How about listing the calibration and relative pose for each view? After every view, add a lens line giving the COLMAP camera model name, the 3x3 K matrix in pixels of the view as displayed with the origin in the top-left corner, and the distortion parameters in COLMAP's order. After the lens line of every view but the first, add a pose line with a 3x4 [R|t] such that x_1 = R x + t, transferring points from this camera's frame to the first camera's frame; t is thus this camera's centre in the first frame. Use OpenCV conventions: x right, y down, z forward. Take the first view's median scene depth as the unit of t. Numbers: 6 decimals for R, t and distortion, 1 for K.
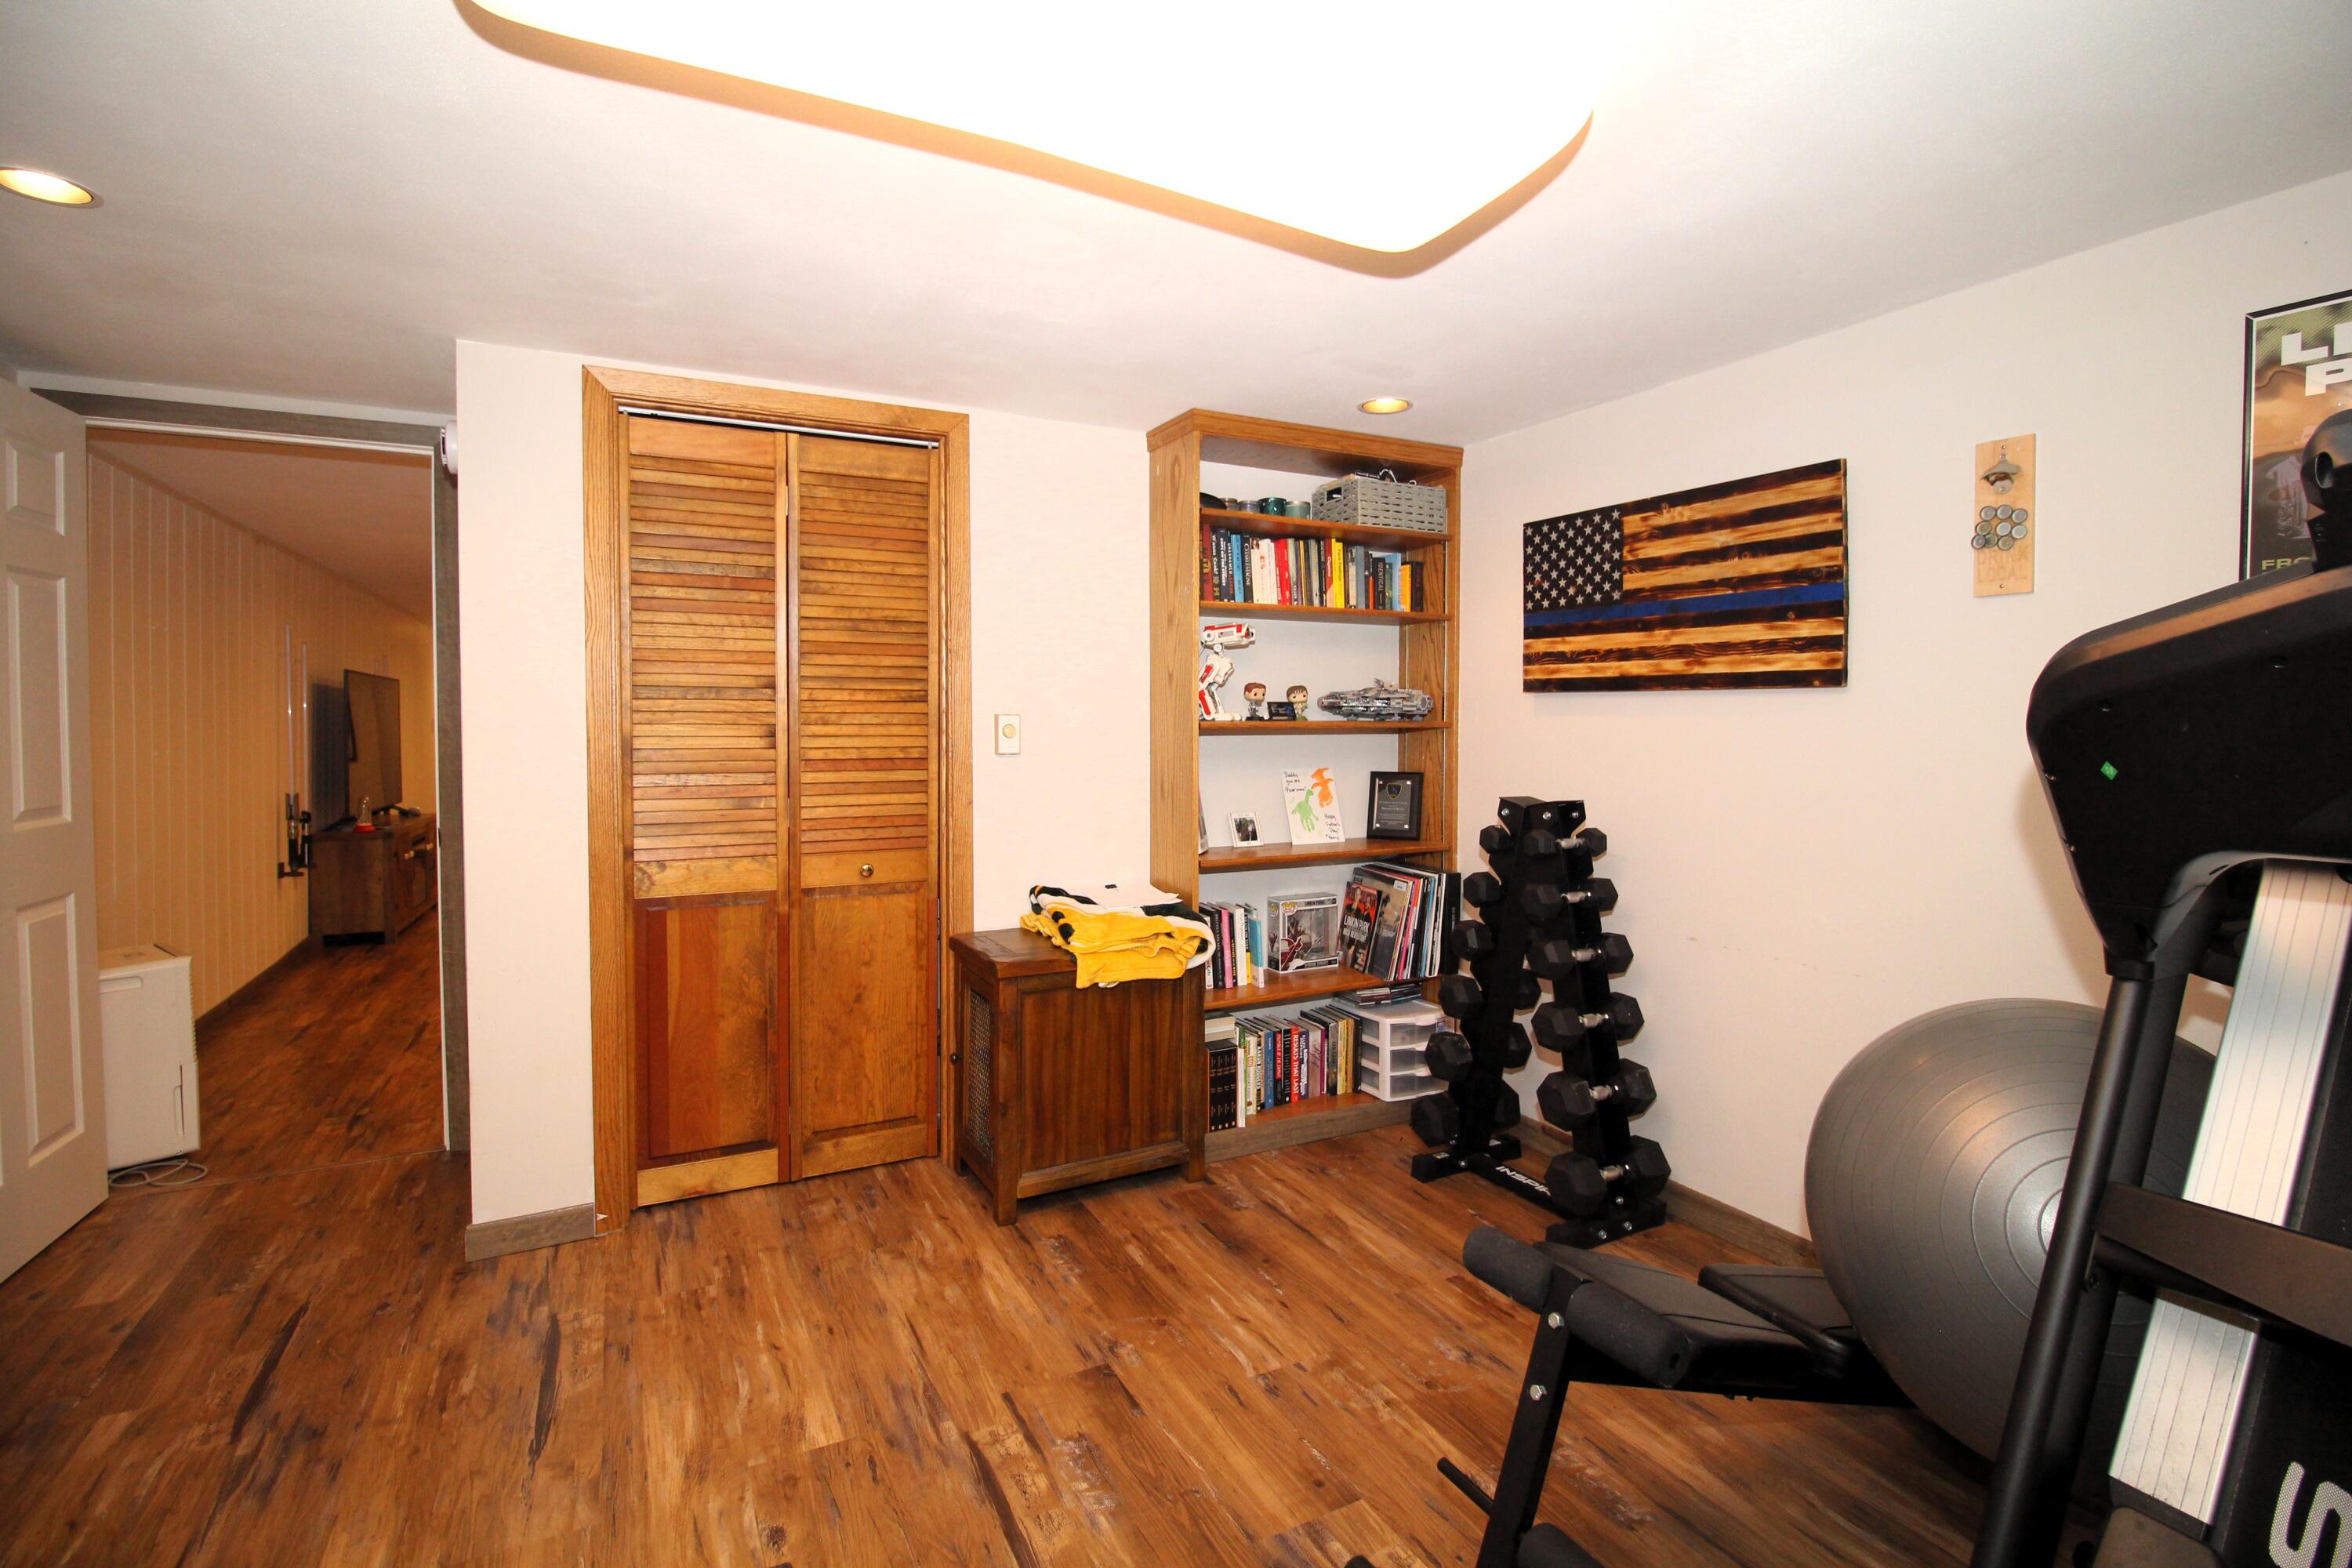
lens RADIAL K [[1089.8, 0, 1179.0], [0, 1089.8, 746.3], [0, 0, 1]] dist [-0.003689, -0.000752]
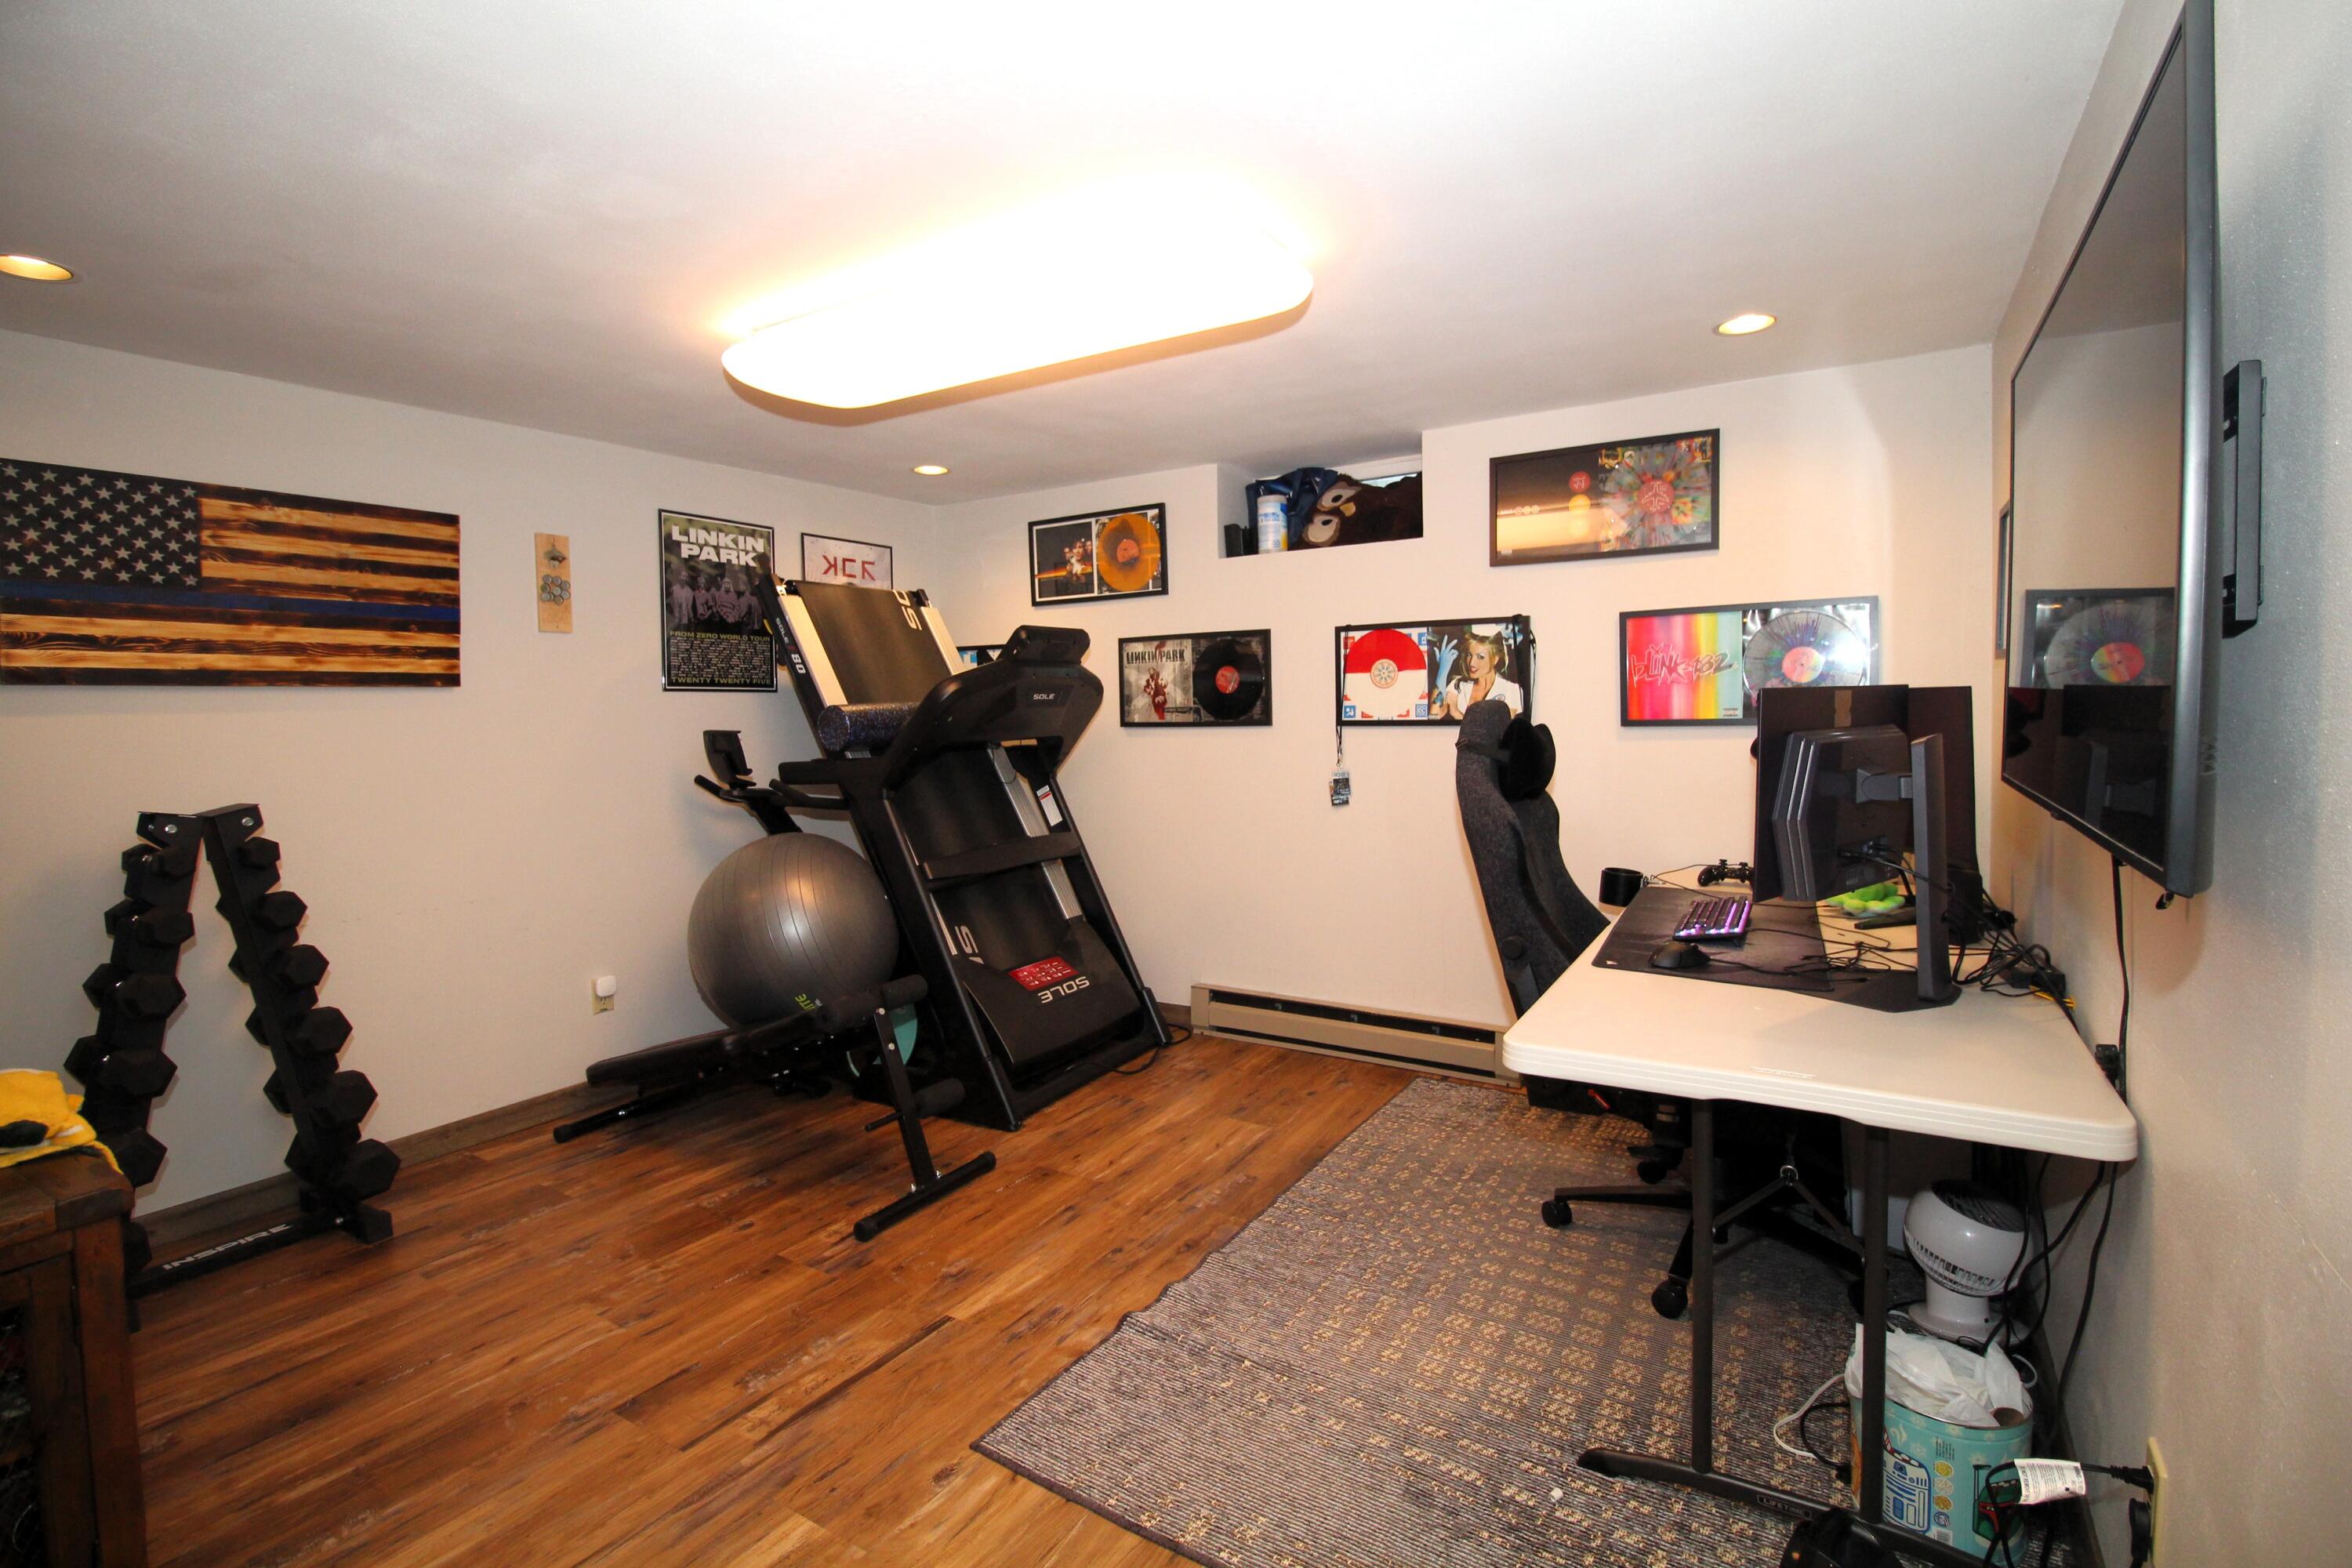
lens RADIAL K [[1089.8, 0, 1176.1], [0, 1089.8, 768.7], [0, 0, 1]] dist [-0.003689, -0.000752]
pose [[-0.502458, -0.042663, 0.863548, -0.969909], [0.045385, 0.996103, 0.075619, -0.015927], [-0.863409, 0.077187, -0.498564, 0.909617]]
